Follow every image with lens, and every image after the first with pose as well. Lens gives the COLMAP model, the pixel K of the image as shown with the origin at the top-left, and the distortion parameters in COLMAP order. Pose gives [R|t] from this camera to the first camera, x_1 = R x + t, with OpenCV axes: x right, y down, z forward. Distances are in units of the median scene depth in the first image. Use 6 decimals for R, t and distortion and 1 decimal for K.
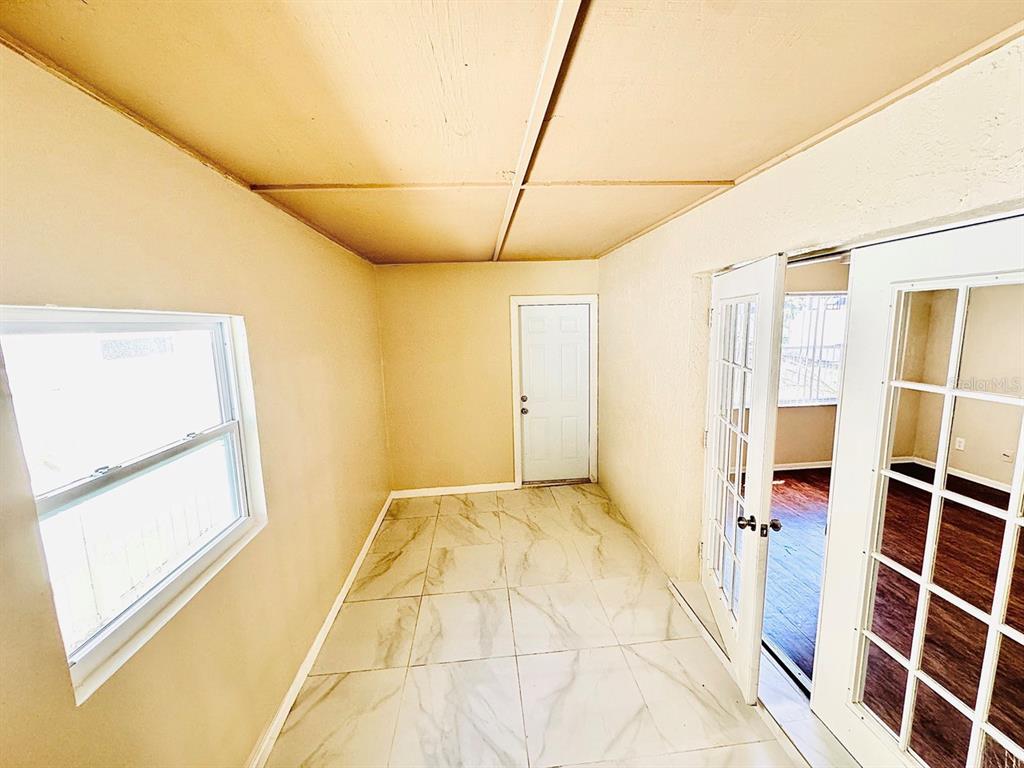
lens RADIAL K [[407.4, 0, 511.7], [0, 407.4, 381.9], [0, 0, 1]] dist [0.001038, -0.000211]
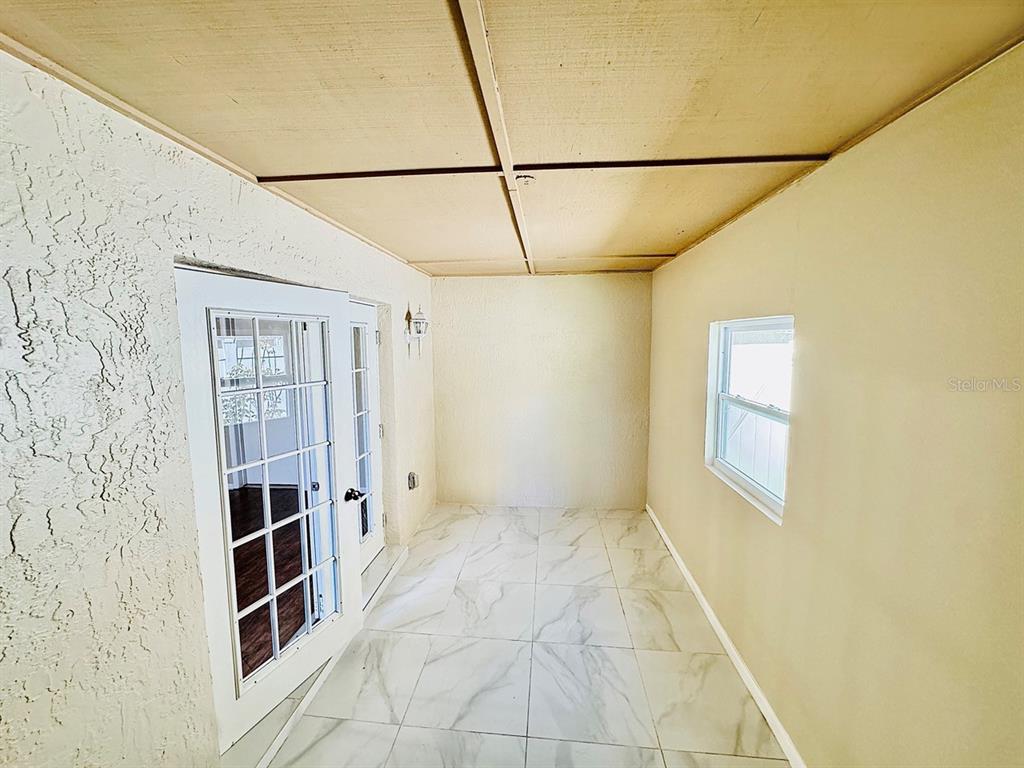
lens RADIAL K [[407.4, 0, 508.9], [0, 407.4, 381.8], [0, 0, 1]] dist [0.001038, -0.000211]
pose [[-0.983608, 0.017315, 0.179488, -0.126581], [0.060820, 0.968908, 0.239830, -0.245602], [-0.169754, 0.246815, -0.954079, 1.820190]]
